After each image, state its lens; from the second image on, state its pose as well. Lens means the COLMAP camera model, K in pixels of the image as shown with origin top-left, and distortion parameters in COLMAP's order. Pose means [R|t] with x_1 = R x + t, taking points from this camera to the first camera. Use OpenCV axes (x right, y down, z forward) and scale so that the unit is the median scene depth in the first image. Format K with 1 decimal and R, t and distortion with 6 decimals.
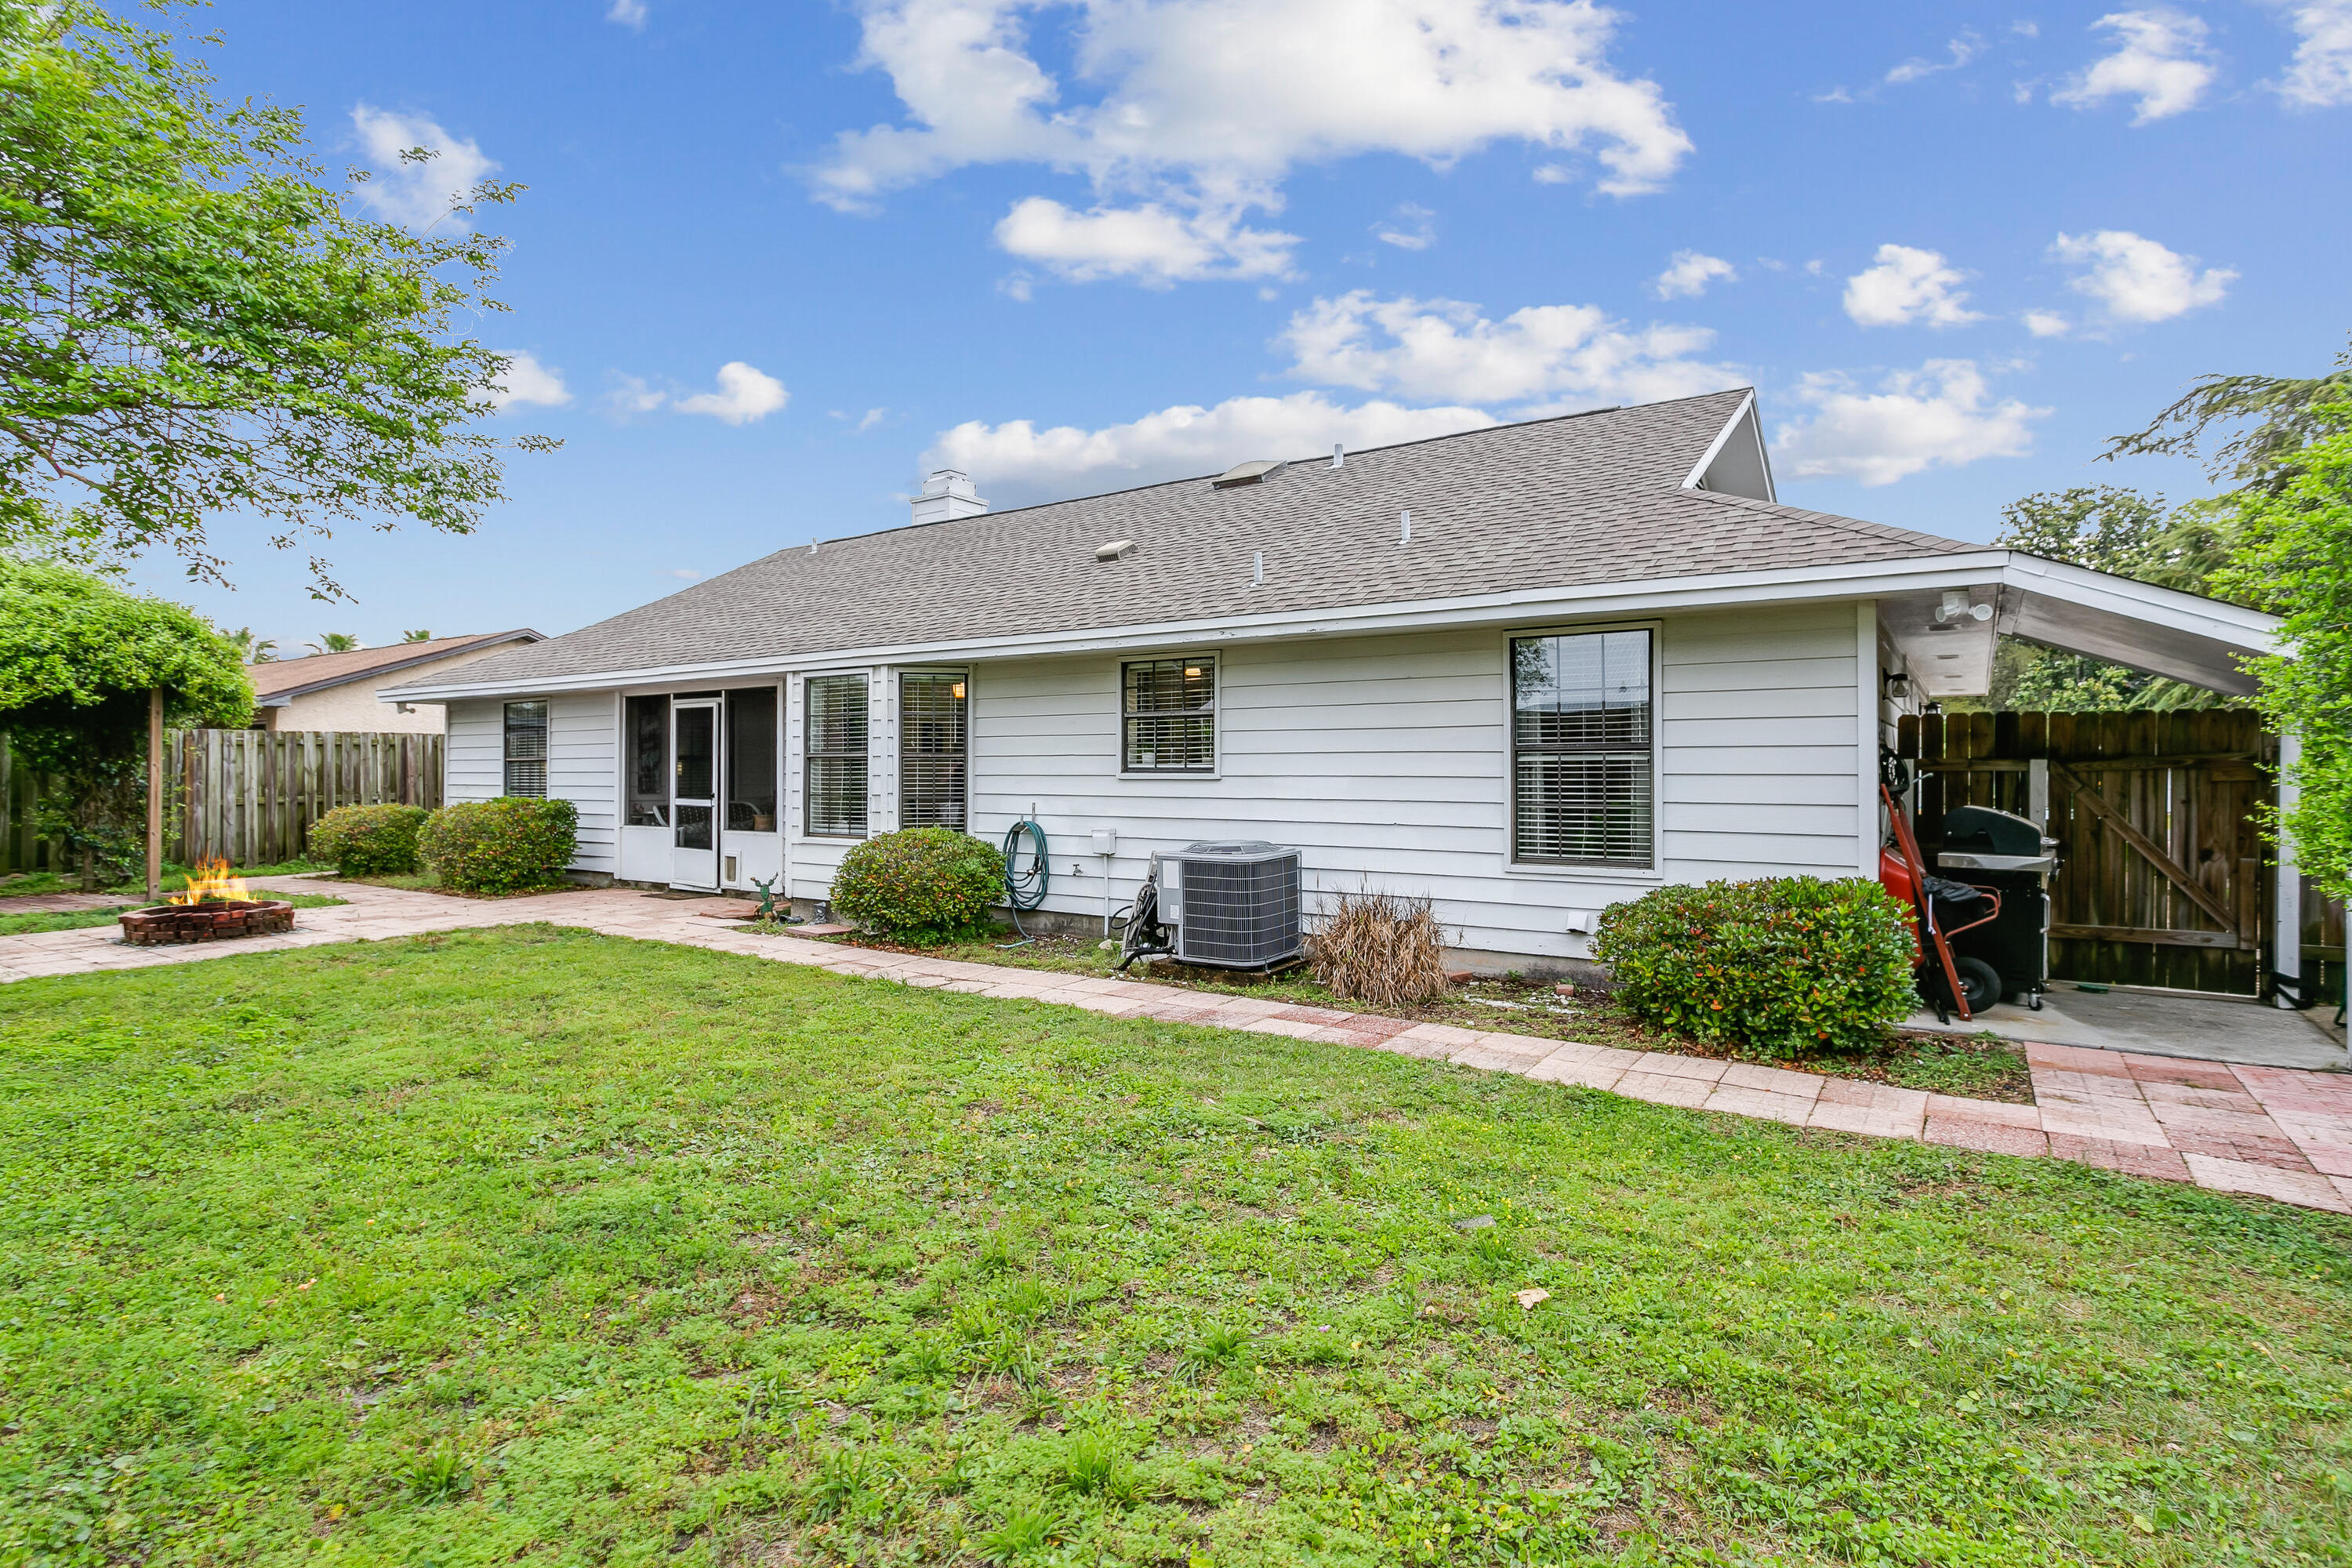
lens RADIAL K [[1110.2, 0, 1158.8], [0, 1110.2, 763.1], [0, 0, 1]] dist [0.003242, -0.000057]
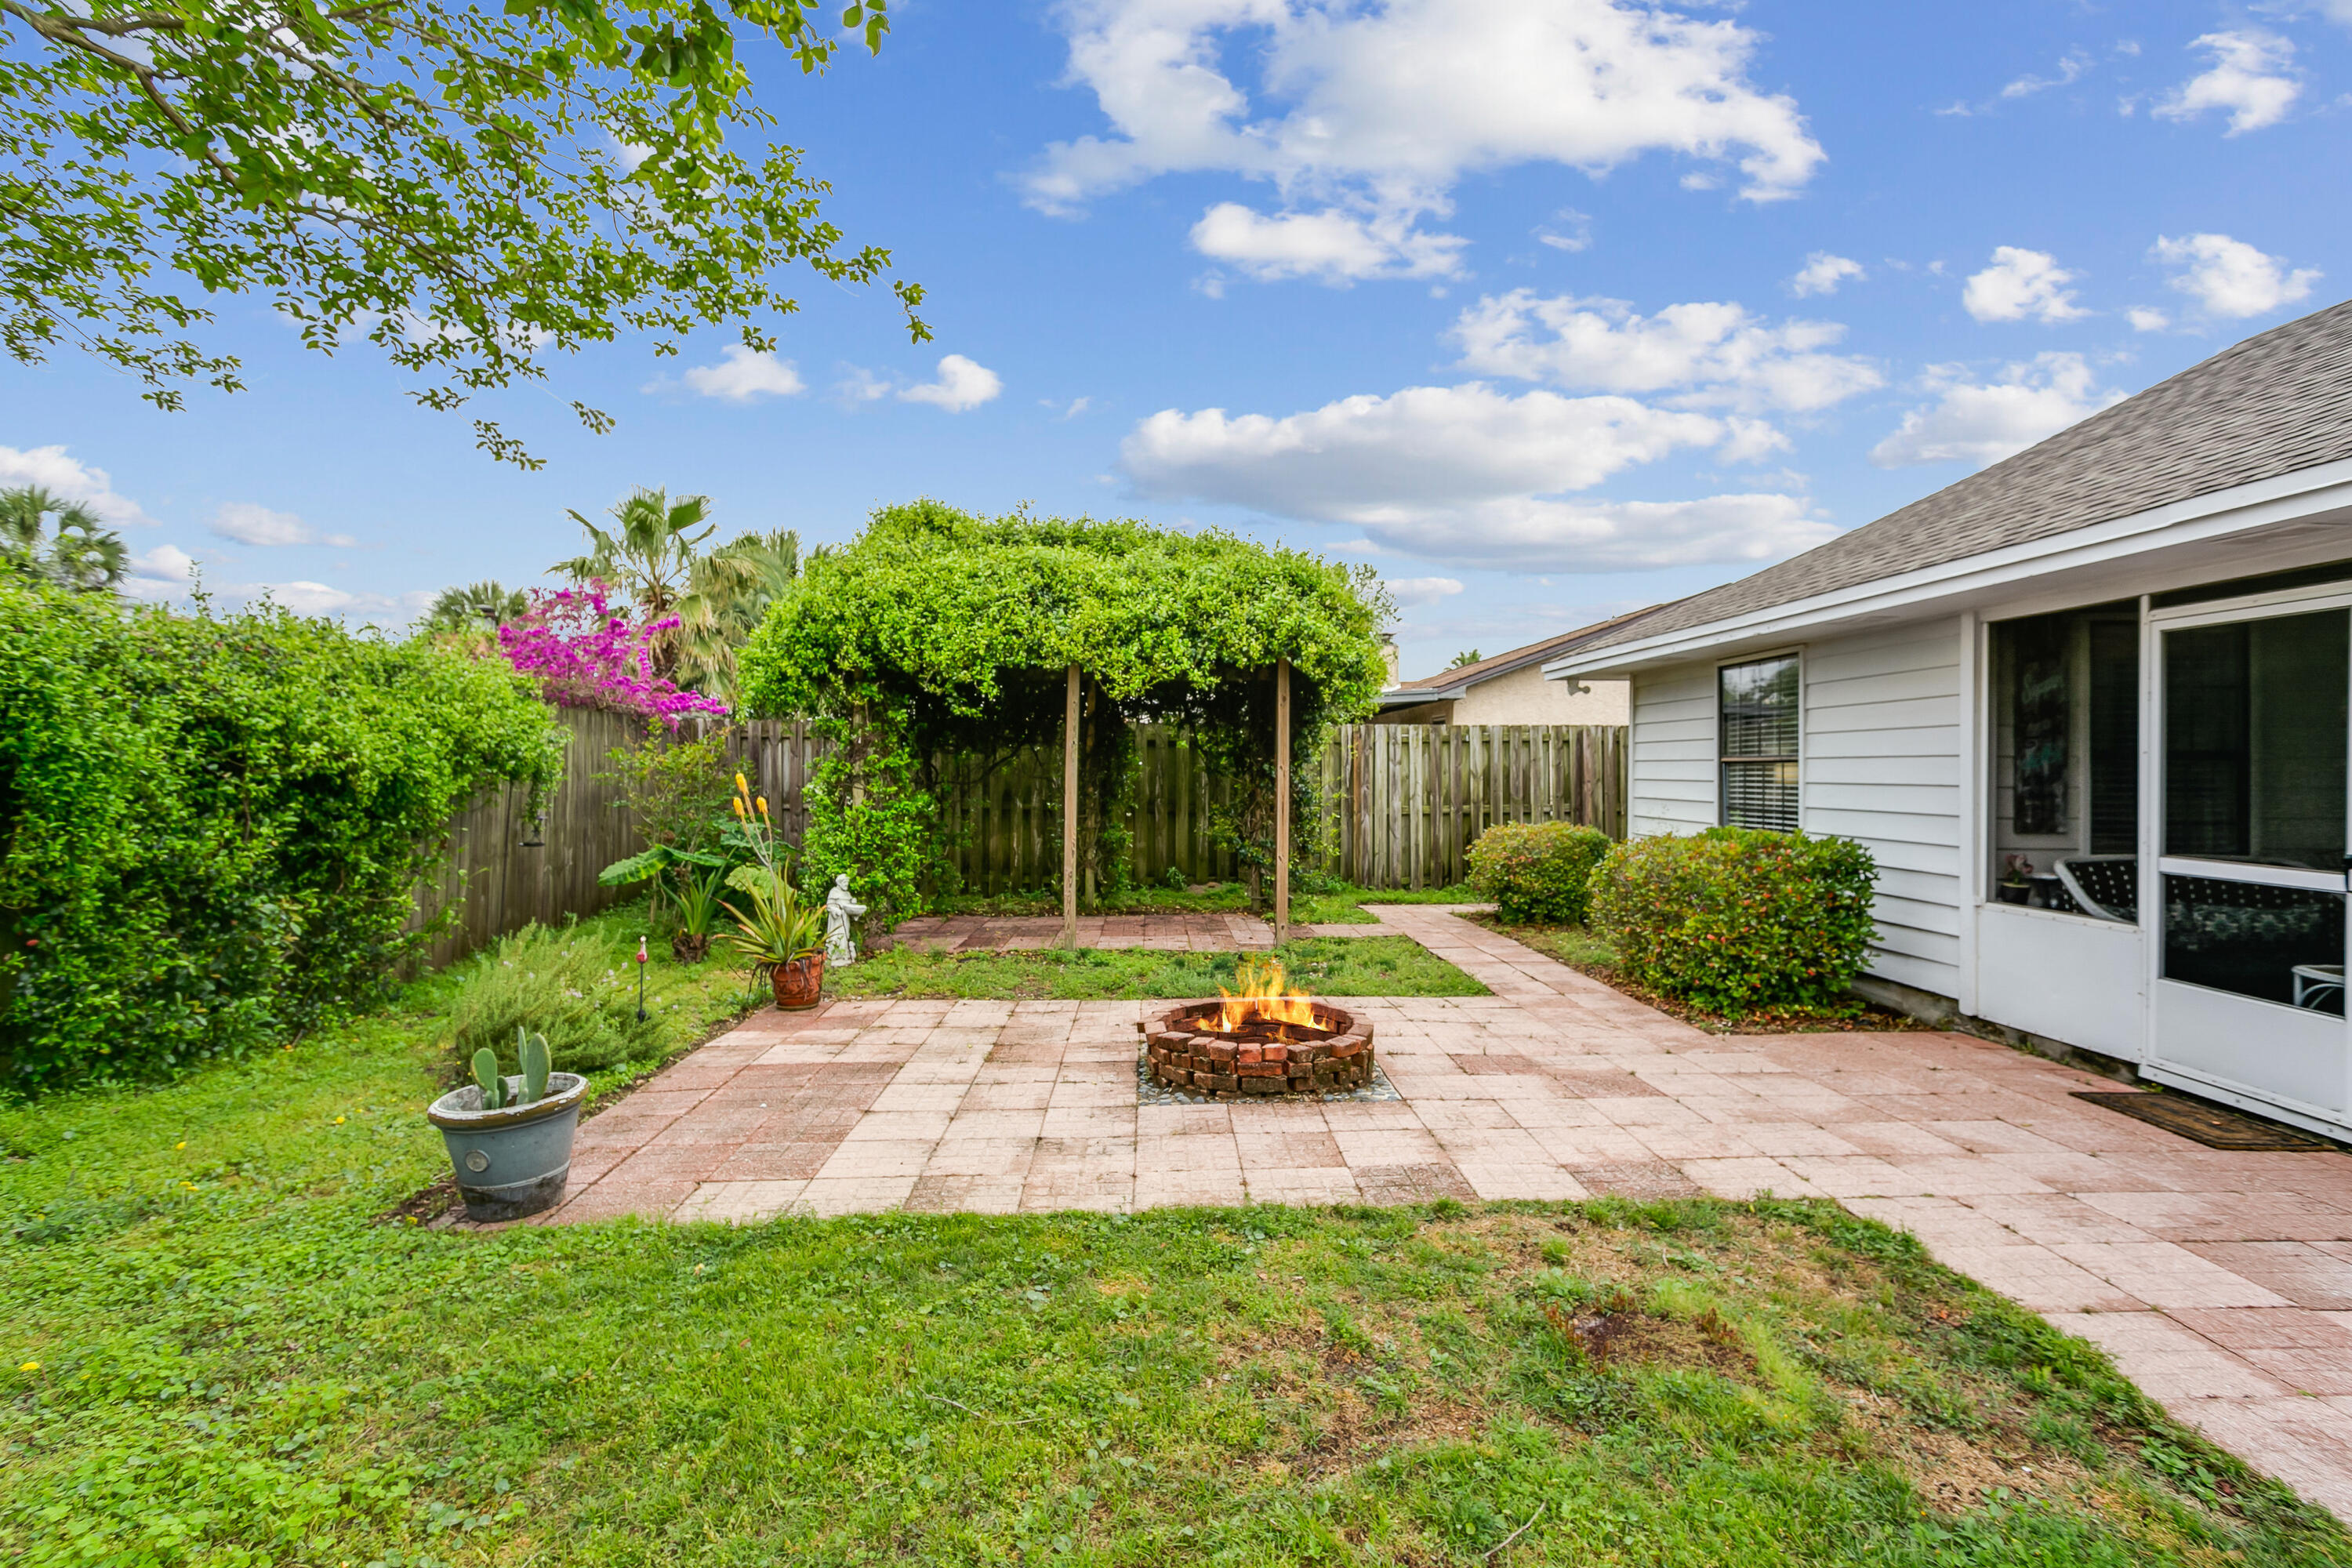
lens RADIAL K [[1110.2, 0, 1158.8], [0, 1110.2, 763.1], [0, 0, 1]] dist [0.003242, -0.000057]
pose [[0.565050, 0.000869, -0.825056, -0.305231], [-0.000569, 1.000000, 0.000664, -0.001869], [0.825057, 0.000094, 0.565050, 0.473294]]
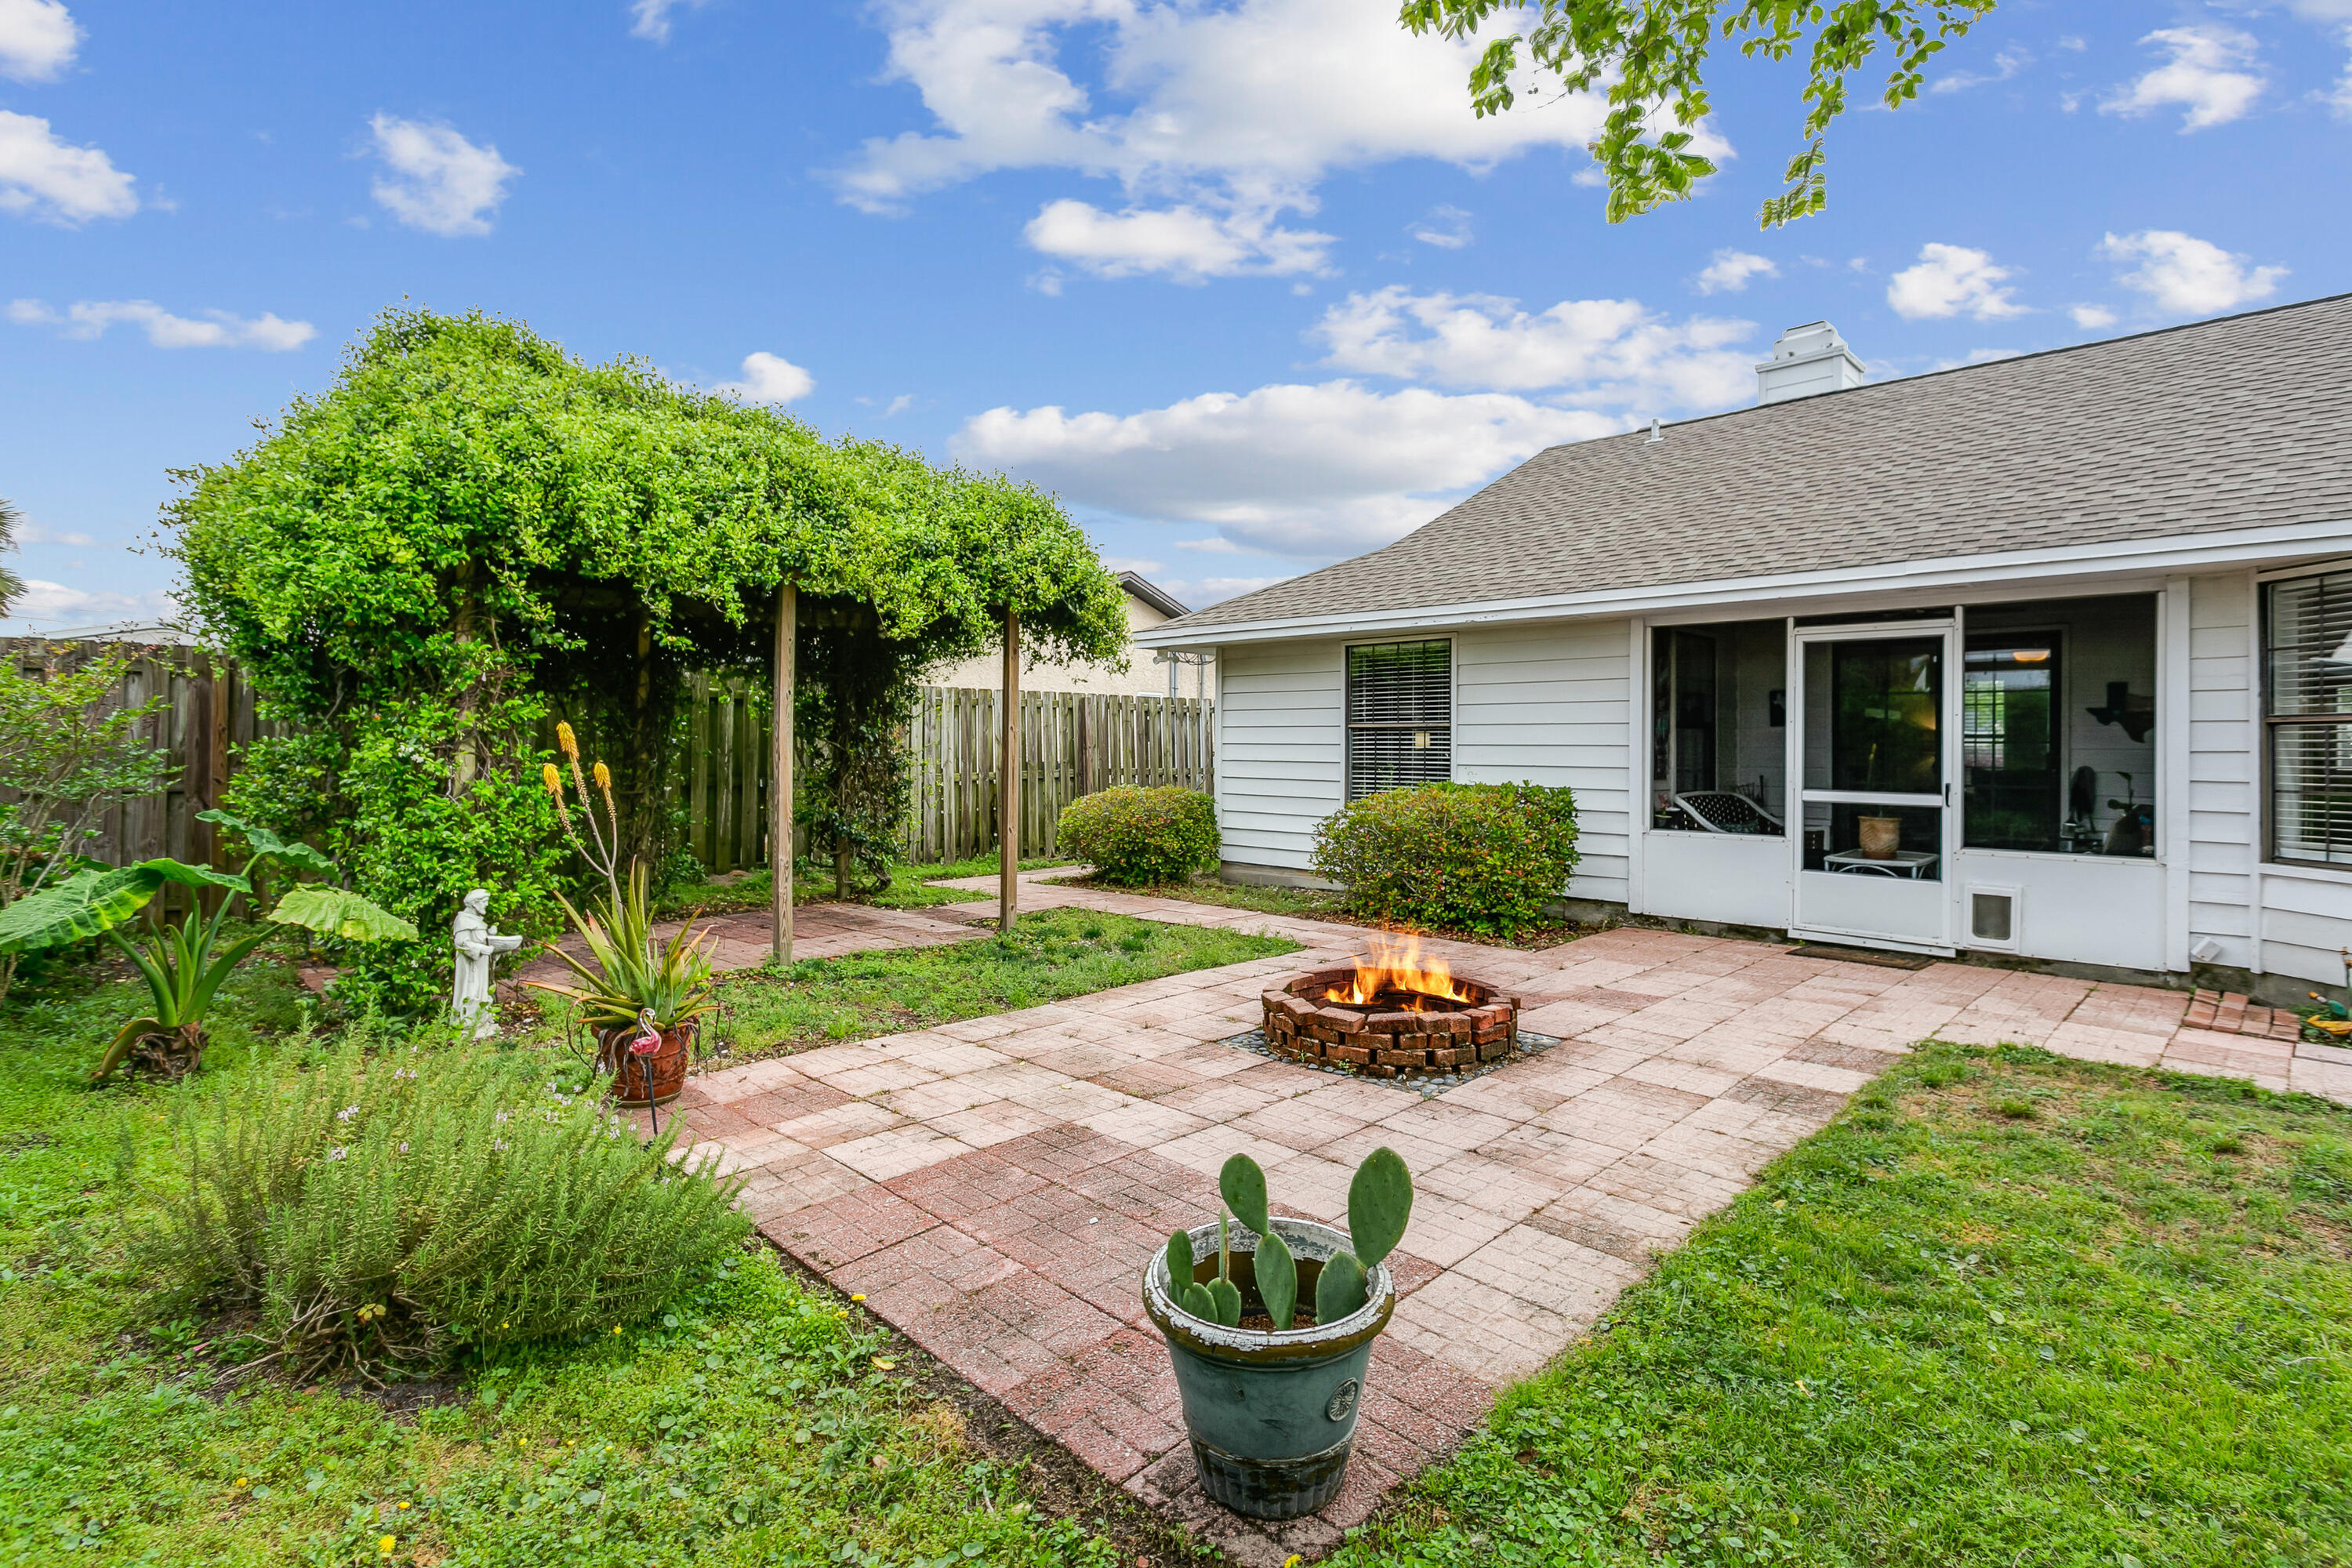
lens RADIAL K [[1128.1, 0, 1155.9], [0, 1128.1, 736.5], [0, 0, 1]] dist [0.004000, 0.000335]
pose [[0.978098, 0.008518, -0.207970, -0.644572], [-0.009309, 0.999953, -0.002826, 0.007290], [0.207936, 0.004700, 0.978131, 0.322027]]
